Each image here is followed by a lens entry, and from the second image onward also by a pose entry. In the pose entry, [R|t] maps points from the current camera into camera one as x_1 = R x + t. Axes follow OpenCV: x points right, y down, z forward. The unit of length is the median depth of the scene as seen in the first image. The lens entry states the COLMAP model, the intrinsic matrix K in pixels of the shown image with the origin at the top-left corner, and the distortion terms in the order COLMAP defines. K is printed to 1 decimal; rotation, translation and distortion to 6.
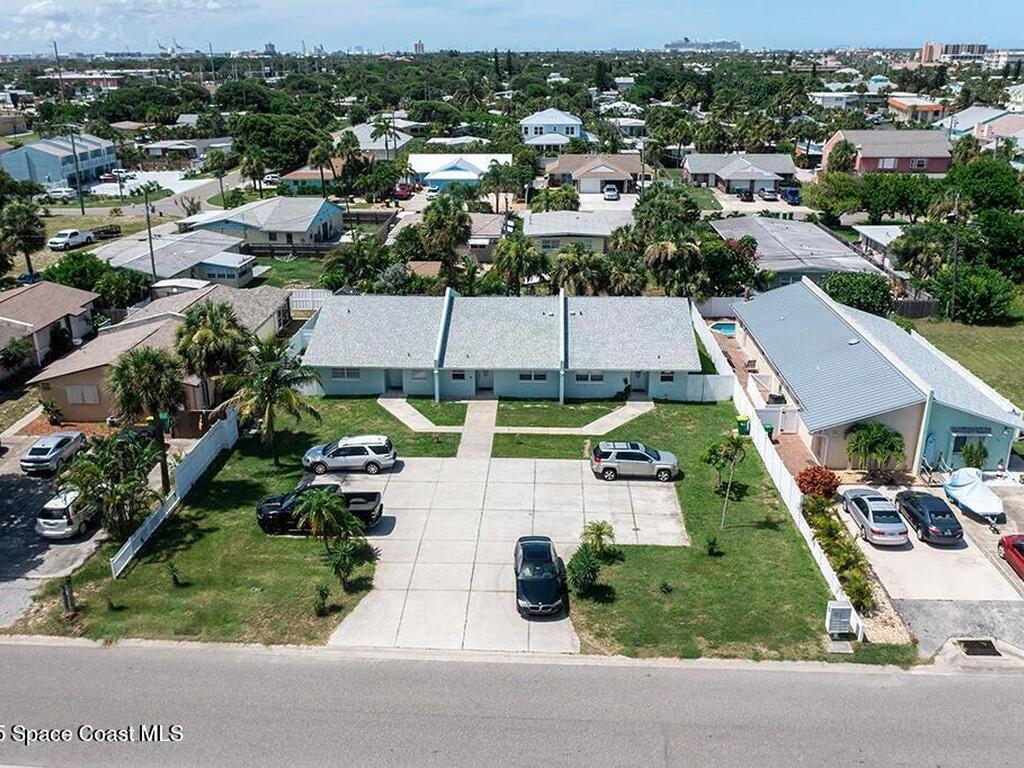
lens RADIAL K [[915.5, 0, 514.6], [0, 915.5, 383.1], [0, 0, 1]] dist [-0.012704, -0.005473]
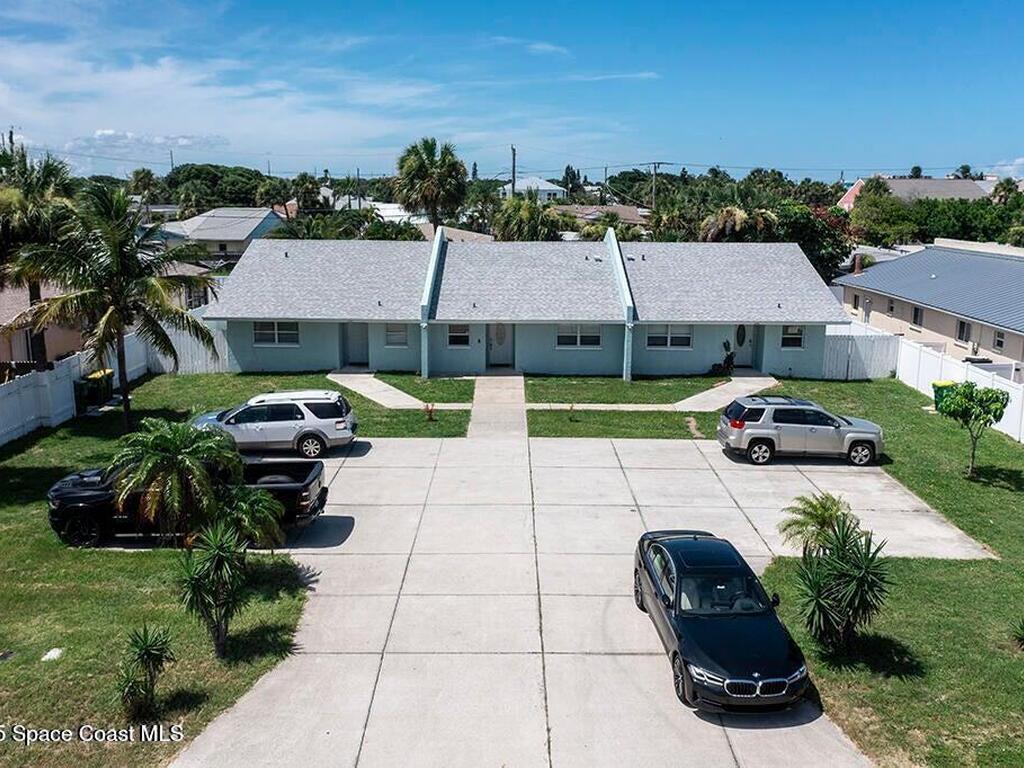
lens RADIAL K [[915.5, 0, 510.0], [0, 915.5, 381.9], [0, 0, 1]] dist [-0.012704, -0.005473]
pose [[0.999288, 0.000026, 0.037735, -0.054804], [0.005247, 0.990191, -0.139624, 0.118245], [-0.037369, 0.139723, 0.989485, 0.423468]]
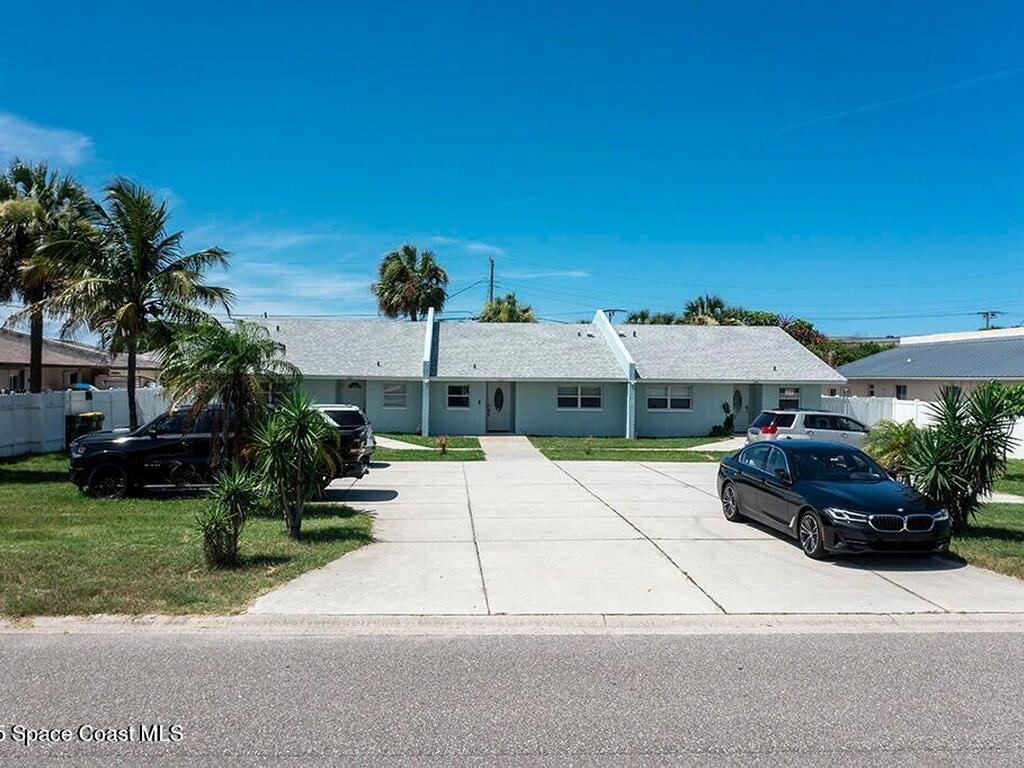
lens RADIAL K [[915.5, 0, 509.7], [0, 915.5, 379.1], [0, 0, 1]] dist [-0.012704, -0.005473]
pose [[0.994394, 0.010853, 0.105184, -0.100335], [0.025616, 0.940366, -0.339199, 0.204618], [-0.102592, 0.339991, 0.934816, 0.458957]]
